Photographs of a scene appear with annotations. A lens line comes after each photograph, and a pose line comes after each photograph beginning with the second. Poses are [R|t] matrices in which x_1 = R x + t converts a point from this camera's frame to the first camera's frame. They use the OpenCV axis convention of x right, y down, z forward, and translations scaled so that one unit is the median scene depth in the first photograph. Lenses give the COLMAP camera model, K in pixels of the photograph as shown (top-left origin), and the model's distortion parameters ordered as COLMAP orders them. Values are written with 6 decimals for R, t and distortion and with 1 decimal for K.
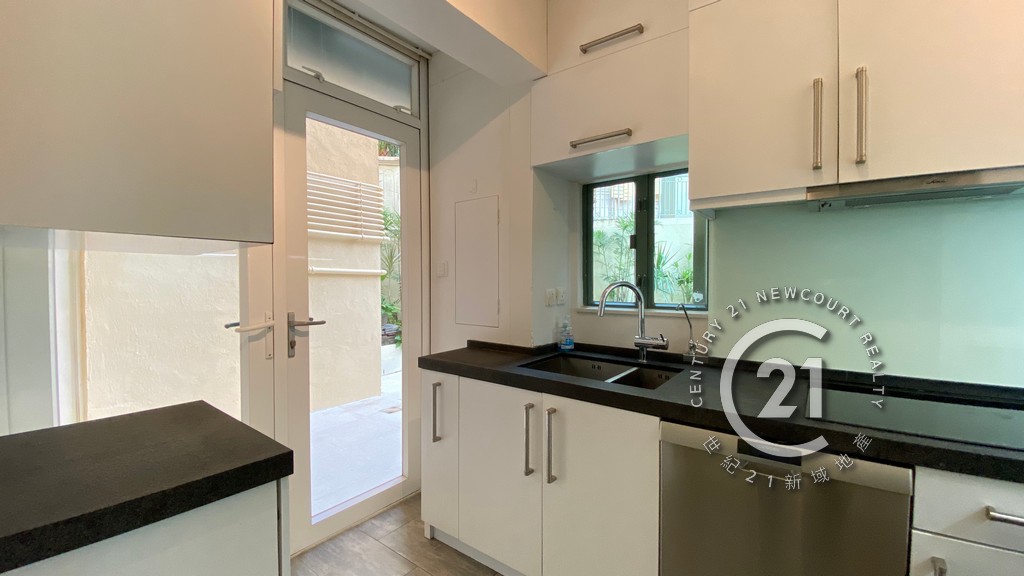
lens RADIAL K [[414.8, 0, 508.0], [0, 414.8, 281.9], [0, 0, 1]] dist [0.057095, -0.039217]
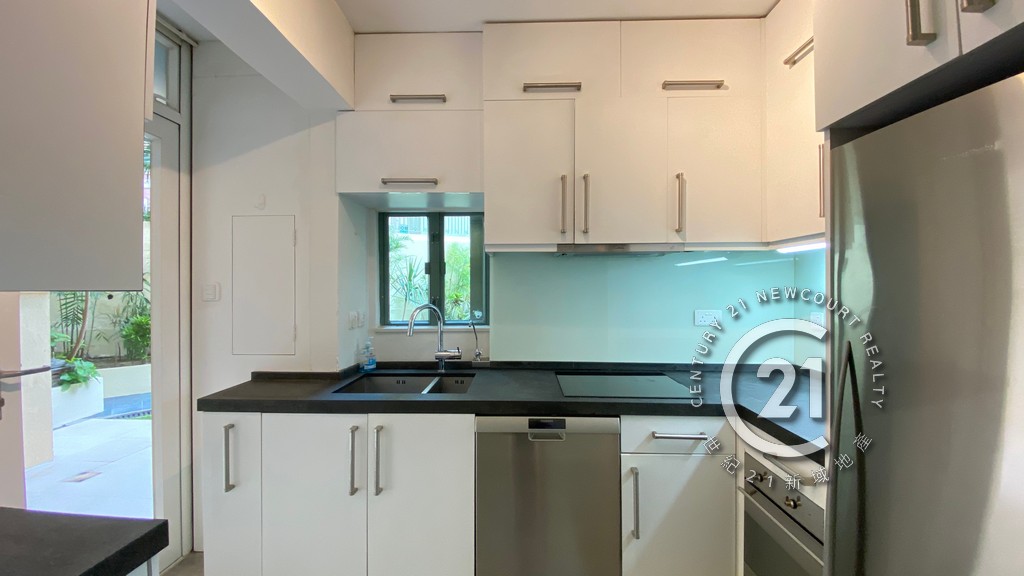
lens RADIAL K [[414.8, 0, 508.0], [0, 414.8, 281.9], [0, 0, 1]] dist [0.057095, -0.039217]
pose [[0.818590, 0.005167, 0.574355, -0.200725], [0.005382, 0.999847, -0.016667, -0.042817], [-0.574353, 0.016735, 0.818436, -0.078619]]
